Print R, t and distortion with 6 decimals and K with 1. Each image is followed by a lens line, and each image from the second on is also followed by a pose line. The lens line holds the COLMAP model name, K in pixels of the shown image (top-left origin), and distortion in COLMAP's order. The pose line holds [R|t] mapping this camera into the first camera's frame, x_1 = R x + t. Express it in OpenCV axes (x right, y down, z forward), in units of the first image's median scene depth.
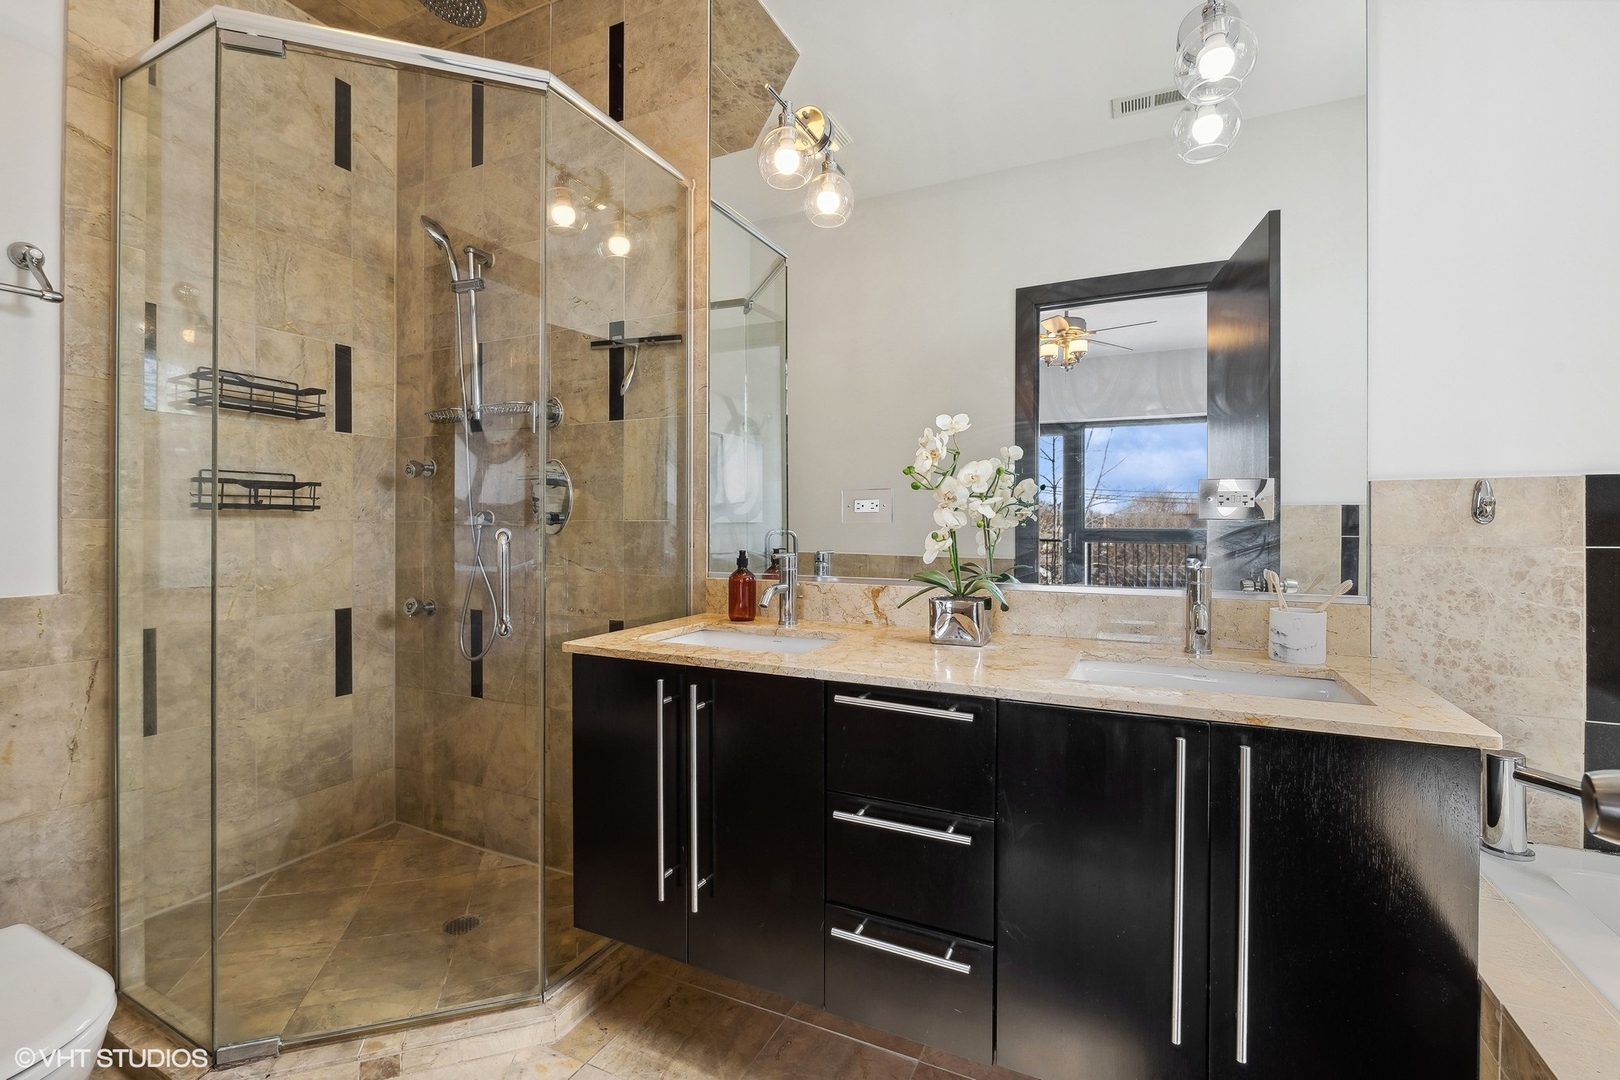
lens RADIAL K [[740.3, 0, 792.5], [0, 740.3, 518.5], [0, 0, 1]] dist [-0.002885, -0.000241]
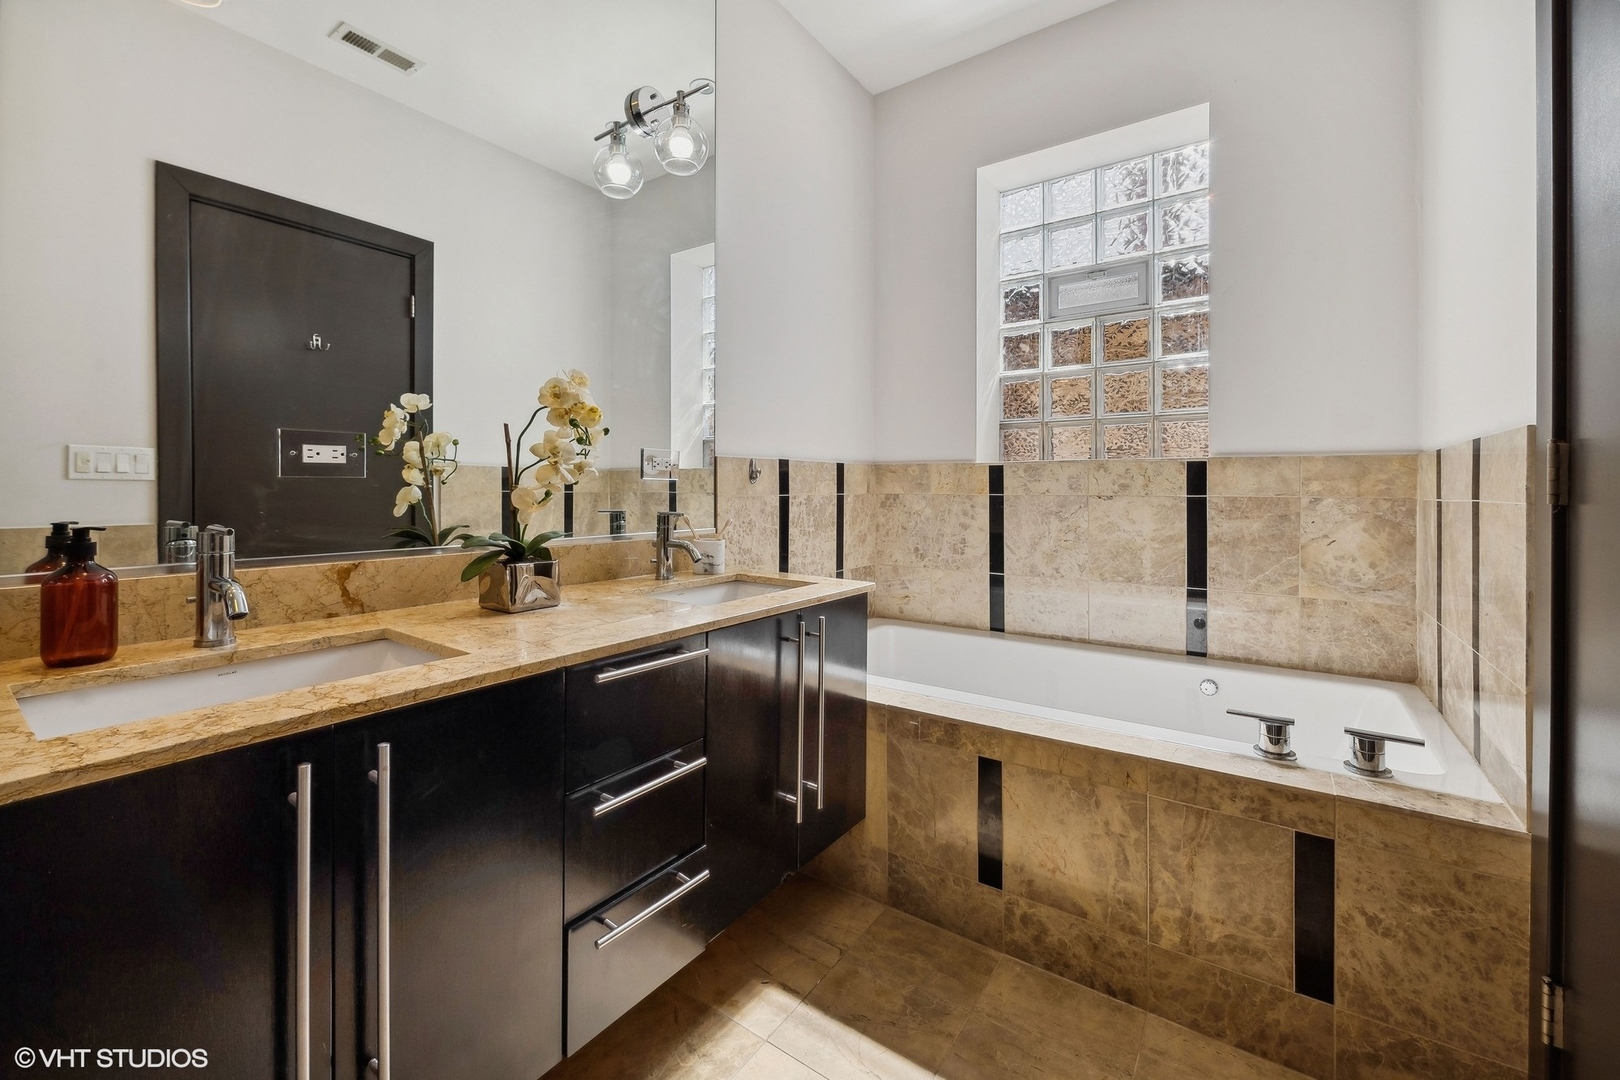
lens RADIAL K [[670.0, 0, 814.9], [0, 670.0, 494.9], [0, 0, 1]] dist [-0.001235, -0.000200]
pose [[0.134467, -0.009204, 0.990875, -0.521638], [-0.009975, 0.999894, 0.010642, 0.012975], [-0.990868, -0.011315, 0.134361, 0.491332]]
